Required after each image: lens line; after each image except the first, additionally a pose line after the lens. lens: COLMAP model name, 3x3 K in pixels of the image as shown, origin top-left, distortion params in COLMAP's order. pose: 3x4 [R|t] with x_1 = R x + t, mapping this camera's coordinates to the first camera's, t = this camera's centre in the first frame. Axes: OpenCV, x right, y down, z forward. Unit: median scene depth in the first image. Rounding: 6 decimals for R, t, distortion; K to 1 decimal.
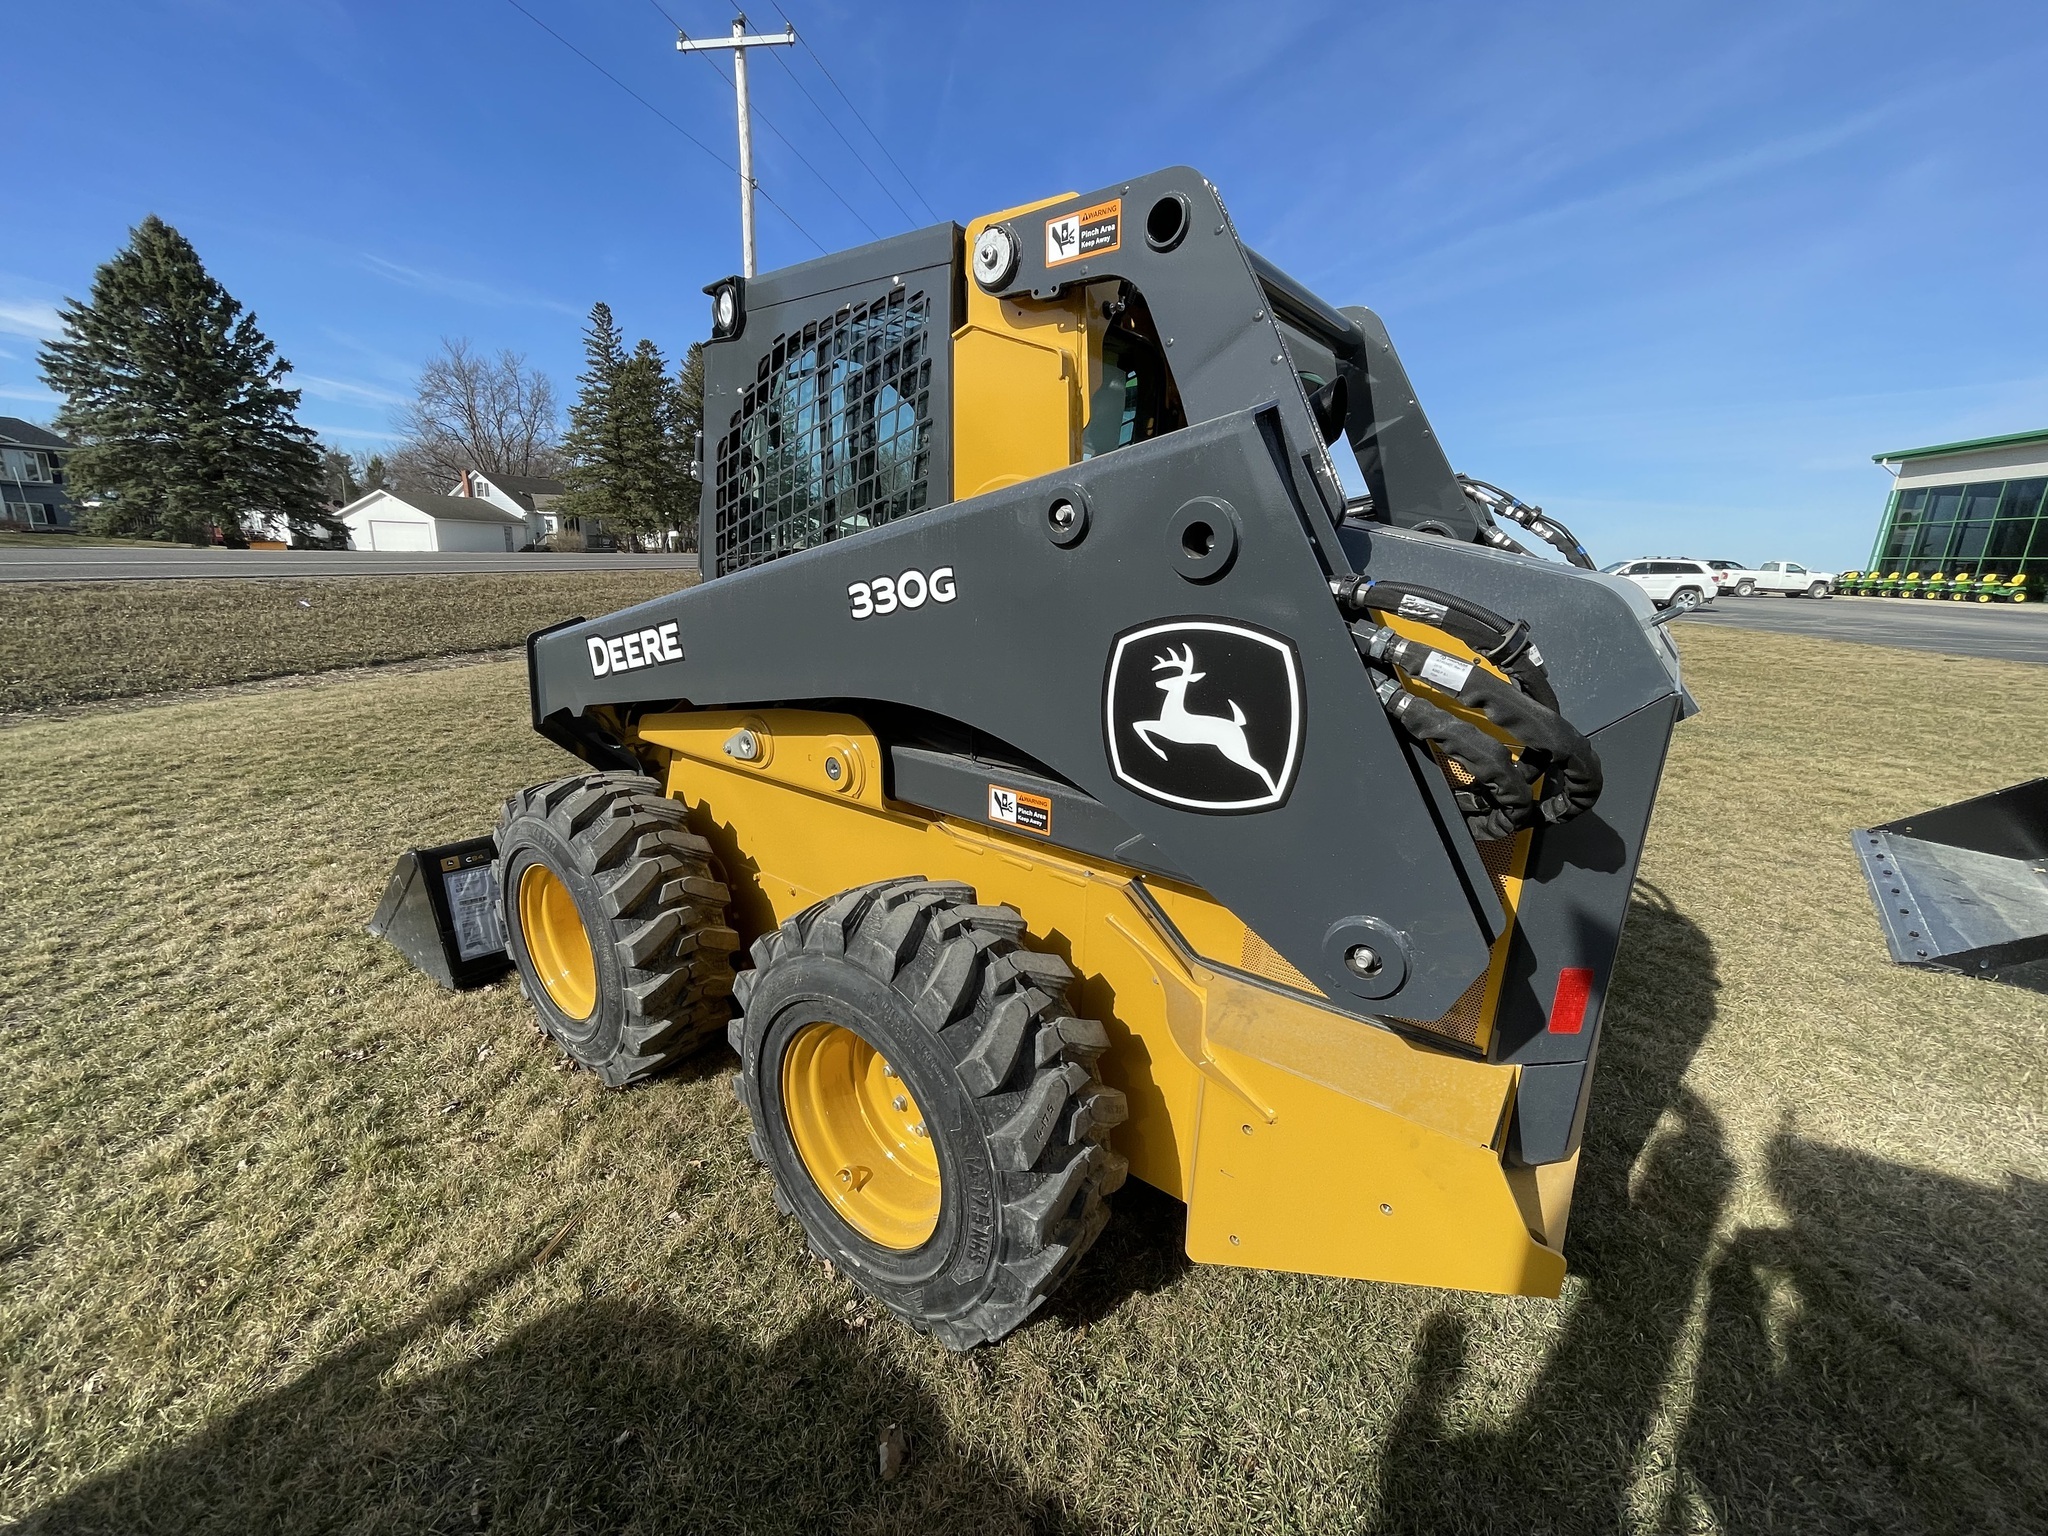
lens RADIAL K [[828.2, 0, 1020.0], [0, 828.2, 771.7], [0, 0, 1]] dist [-0.000671, -0.000529]
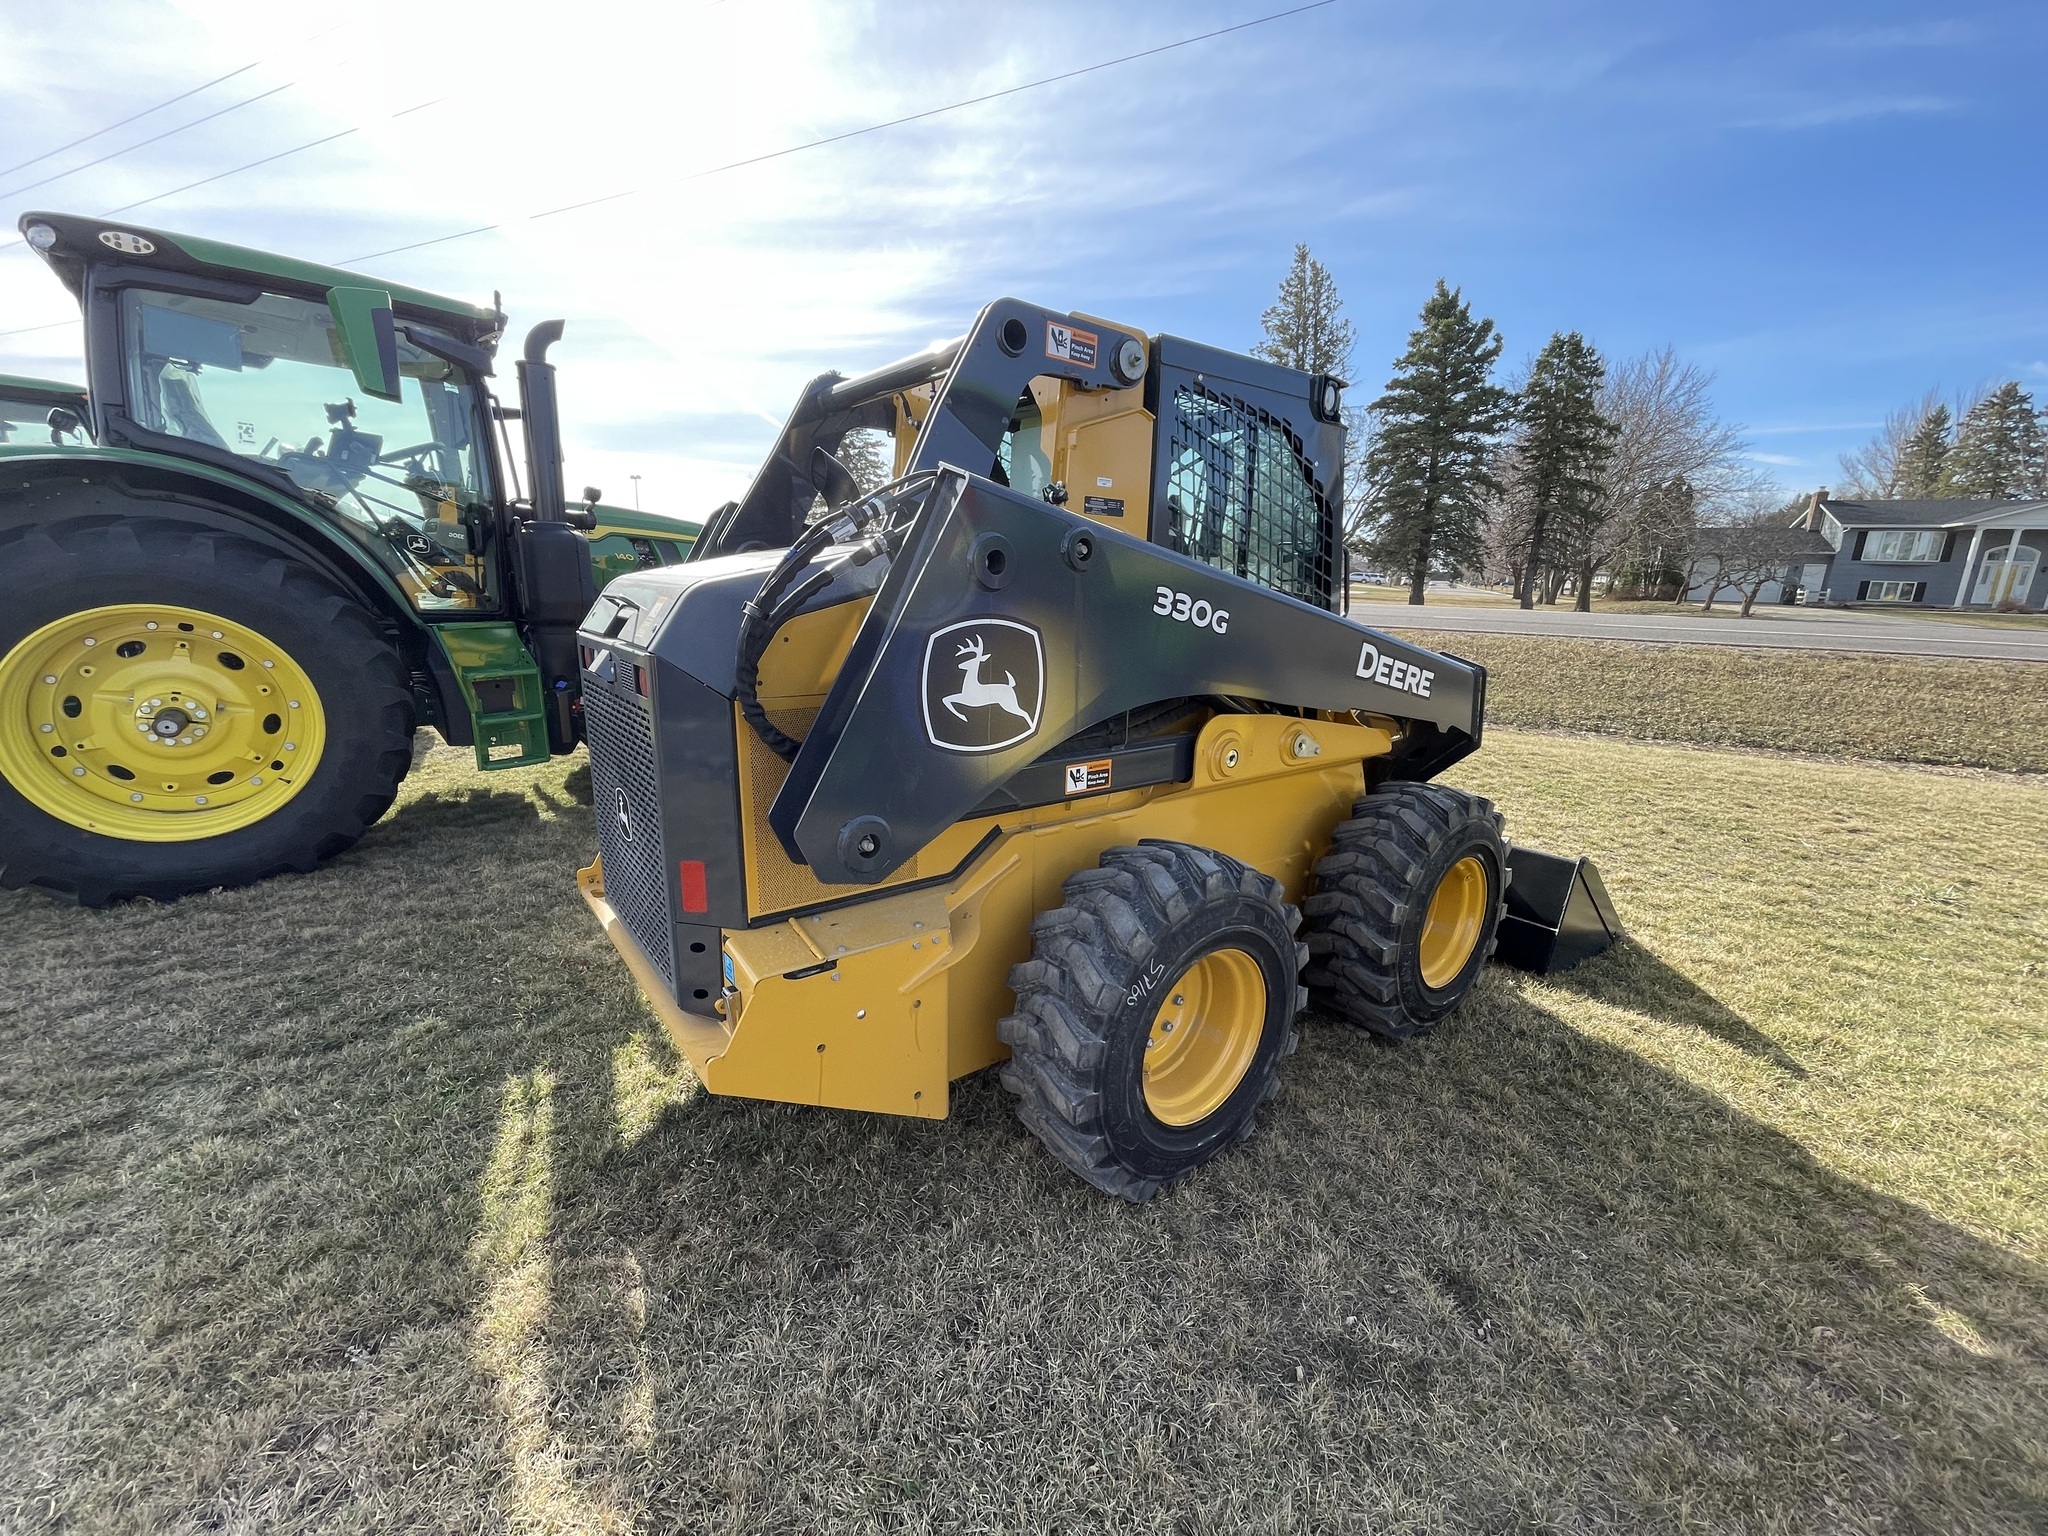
lens RADIAL K [[828.2, 0, 1025.7], [0, 828.2, 776.3], [0, 0, 1]] dist [-0.000671, -0.000529]
pose [[-0.256352, 0.193188, -0.947081, 1.350851], [-0.283401, 0.921739, 0.264729, -0.328453], [0.924104, 0.336268, -0.181539, 1.356439]]
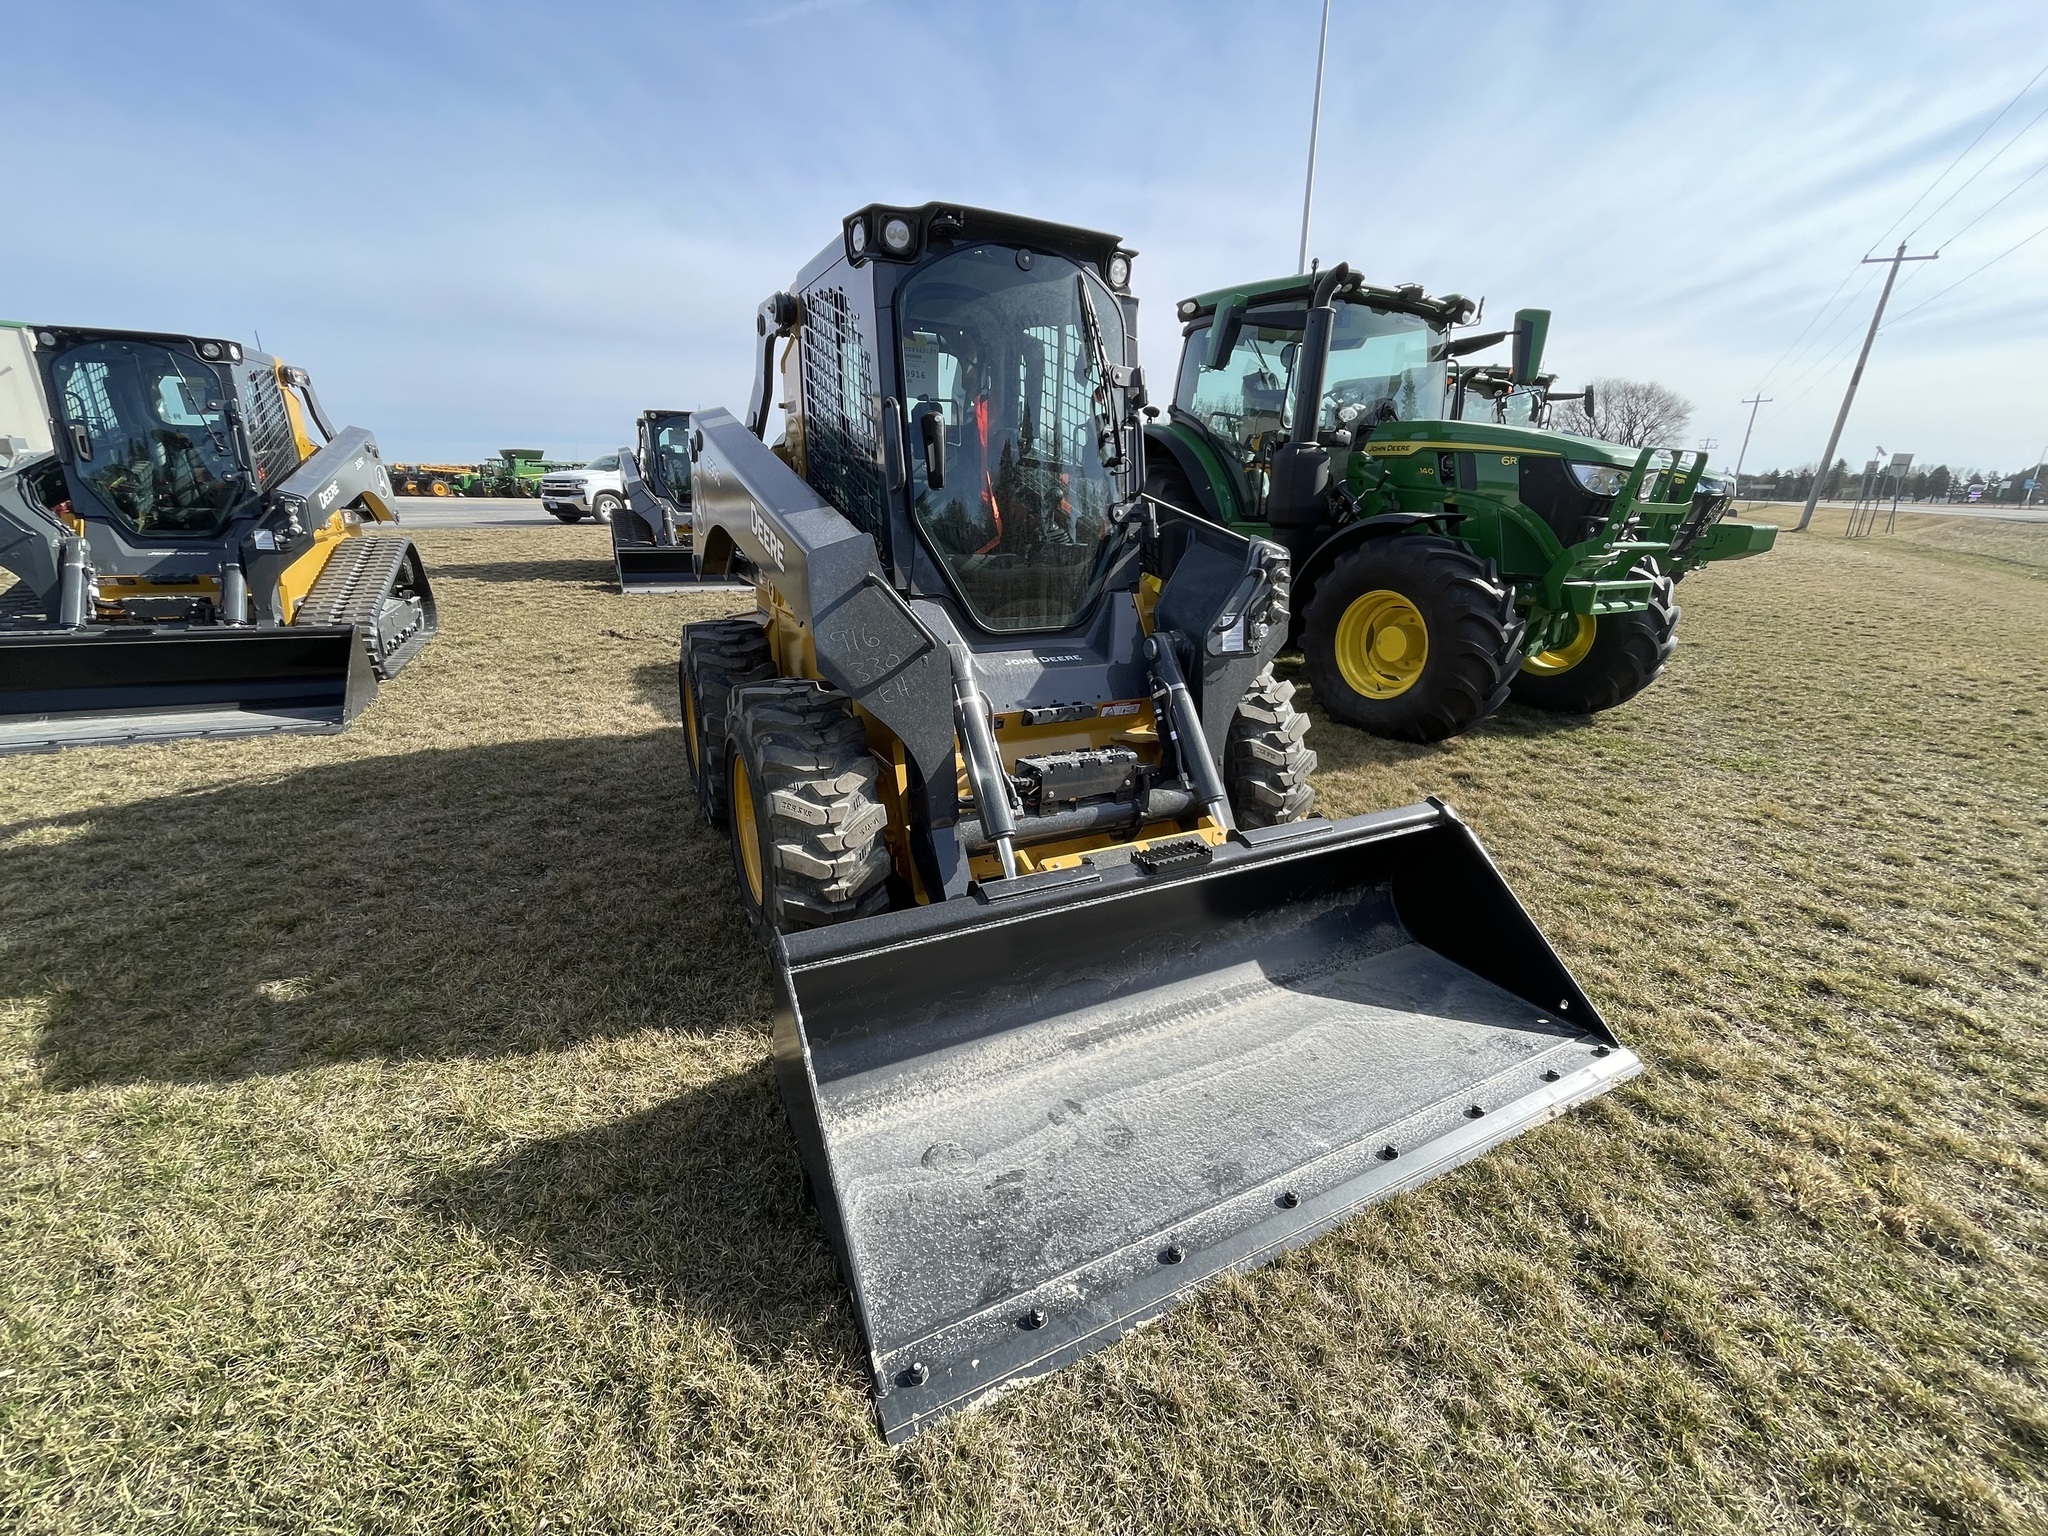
lens RADIAL K [[828.2, 0, 1018.7], [0, 828.2, 773.6], [0, 0, 1]] dist [-0.000671, -0.000529]
pose [[-0.905547, -0.179667, 0.384323, -0.883902], [0.067065, 0.833883, 0.547852, -0.655020], [-0.418911, 0.521880, -0.743071, 2.535001]]
